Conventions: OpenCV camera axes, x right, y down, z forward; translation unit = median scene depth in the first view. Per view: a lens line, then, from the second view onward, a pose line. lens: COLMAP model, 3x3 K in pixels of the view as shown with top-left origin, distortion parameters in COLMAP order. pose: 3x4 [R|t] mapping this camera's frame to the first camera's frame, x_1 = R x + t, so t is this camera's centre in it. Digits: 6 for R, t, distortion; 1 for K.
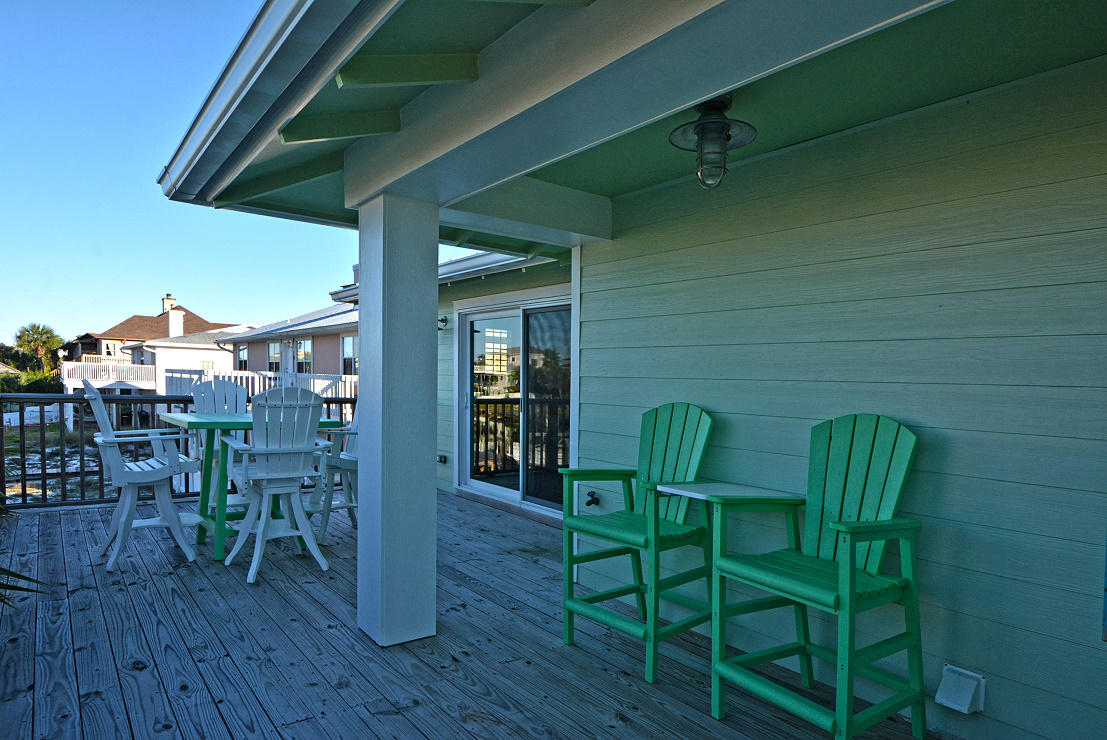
lens RADIAL K [[636.7, 0, 548.0], [0, 636.7, 372.8], [0, 0, 1]] dist [-0.008262, -0.002407]
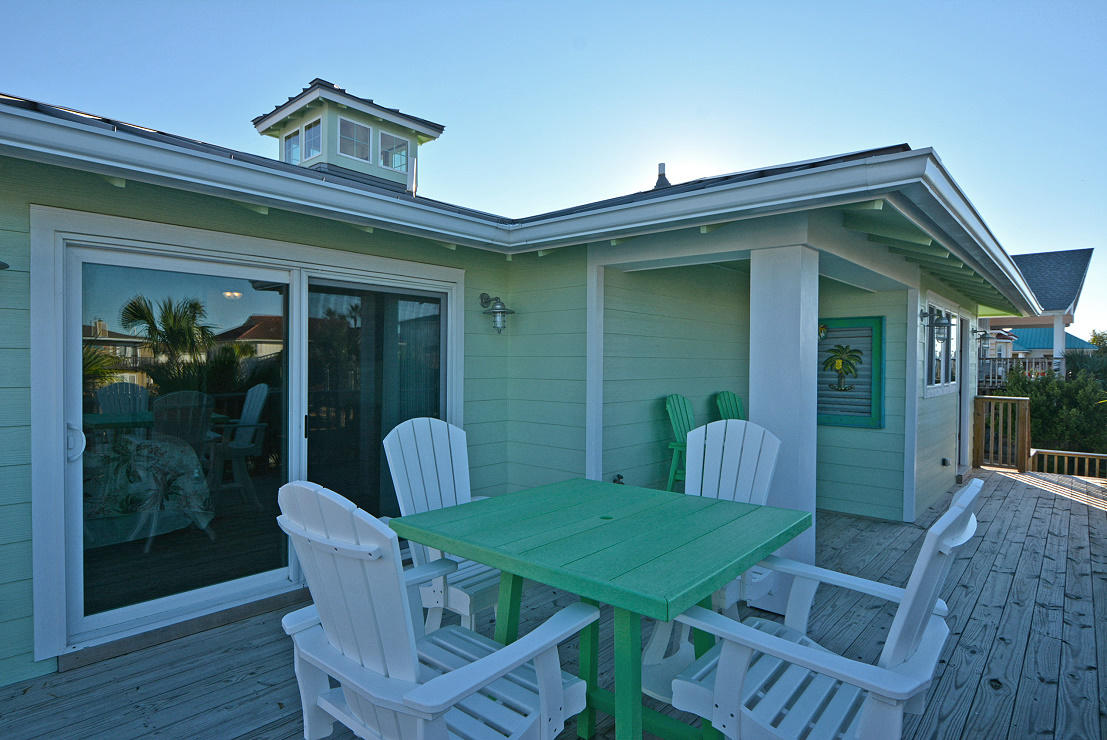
lens RADIAL K [[605.4, 0, 551.2], [0, 605.4, 373.2], [0, 0, 1]] dist [0.002128, -0.000142]
pose [[-0.174444, -0.027836, 0.984274, -0.812957], [-0.006588, 0.999611, 0.027103, -0.047149], [-0.984645, -0.001757, -0.174559, 1.033308]]
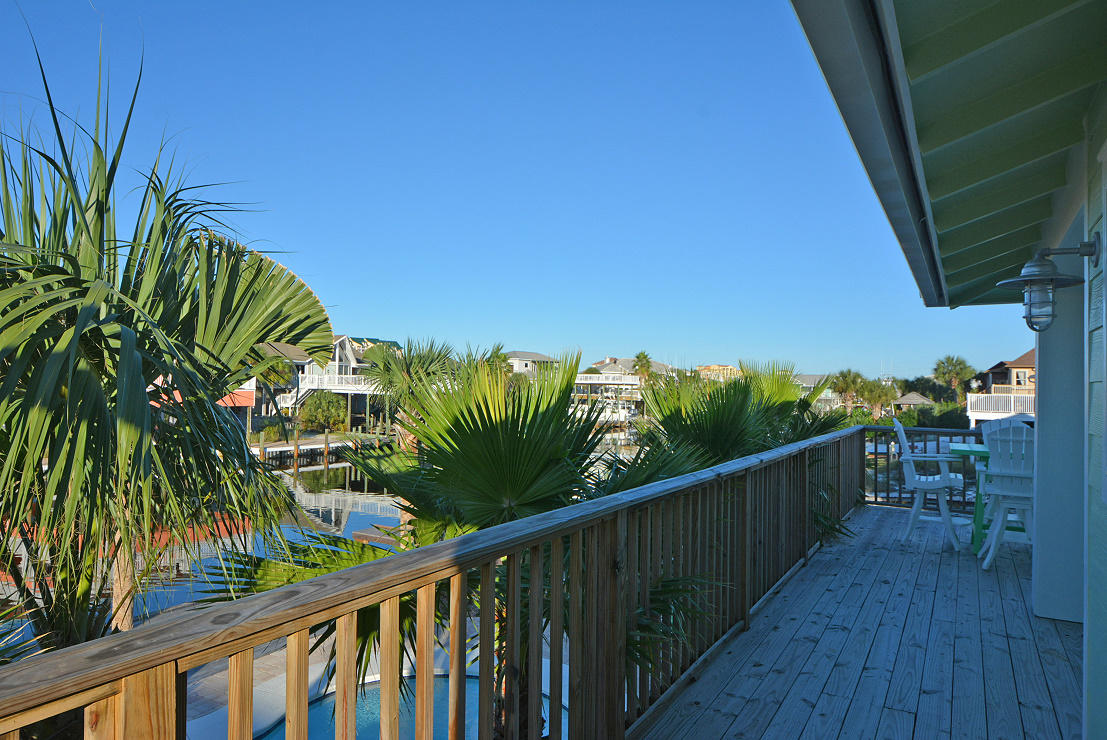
lens RADIAL K [[725.7, 0, 551.7], [0, 725.7, 379.0], [0, 0, 1]] dist [-0.000171, -0.000894]
pose [[0.368938, -0.033996, -0.928832, 0.489441], [0.003865, 0.999378, -0.035042, -0.019683], [0.929446, 0.009338, 0.368840, -0.333952]]
